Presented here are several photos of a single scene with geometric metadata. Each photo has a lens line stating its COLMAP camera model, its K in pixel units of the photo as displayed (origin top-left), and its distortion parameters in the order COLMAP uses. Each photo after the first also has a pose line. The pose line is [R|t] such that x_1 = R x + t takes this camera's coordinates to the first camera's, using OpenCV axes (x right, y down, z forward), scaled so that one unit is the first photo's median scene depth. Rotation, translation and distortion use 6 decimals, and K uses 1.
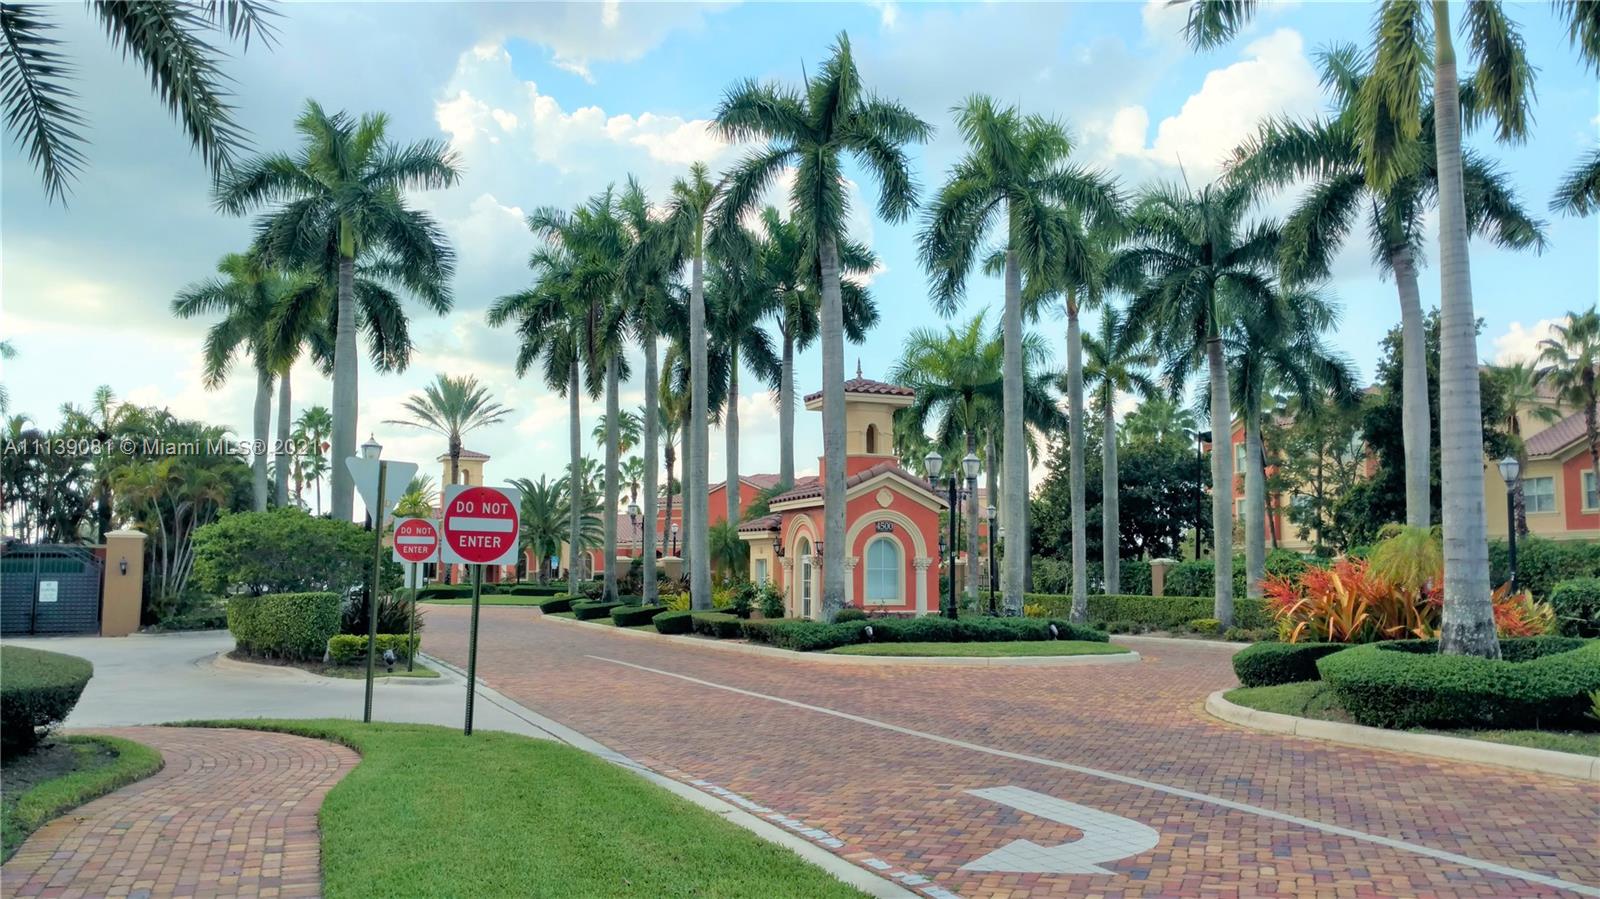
lens RADIAL K [[1276.8, 0, 800.0], [0, 1276.8, 449.5], [0, 0, 1]] dist [0.000658, 0.000904]
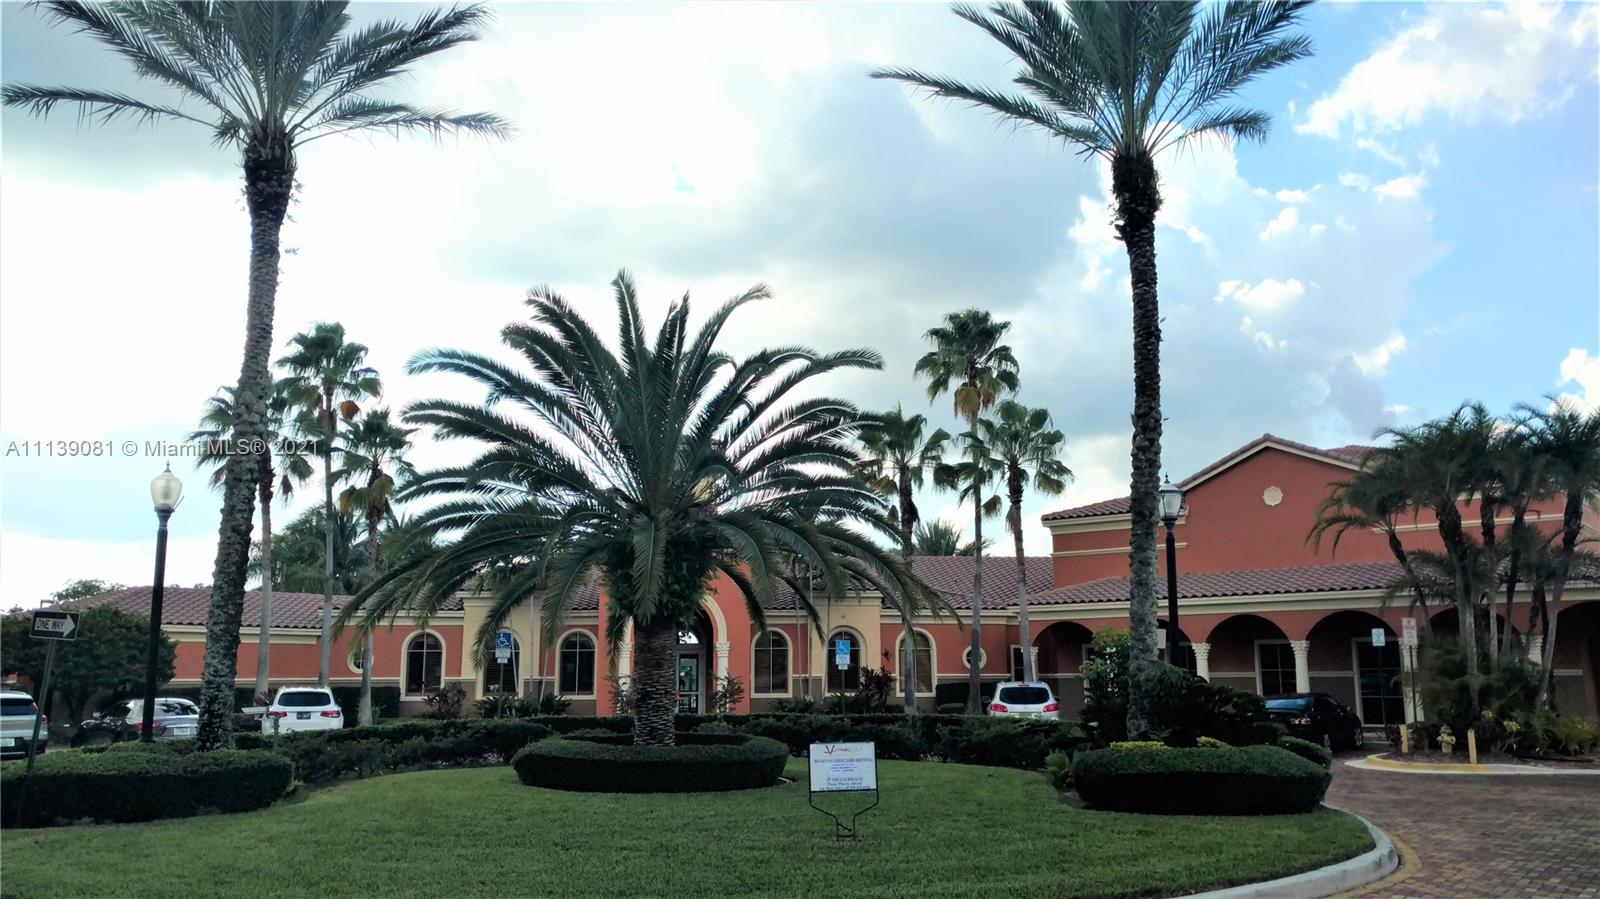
lens RADIAL K [[1276.8, 0, 800.0], [0, 1276.8, 449.5], [0, 0, 1]] dist [0.000658, 0.000904]
pose [[0.953191, -0.064696, -0.295365, -0.072154], [0.041727, 0.995640, -0.083424, 0.054846], [0.299474, 0.067195, 0.951735, 0.576441]]
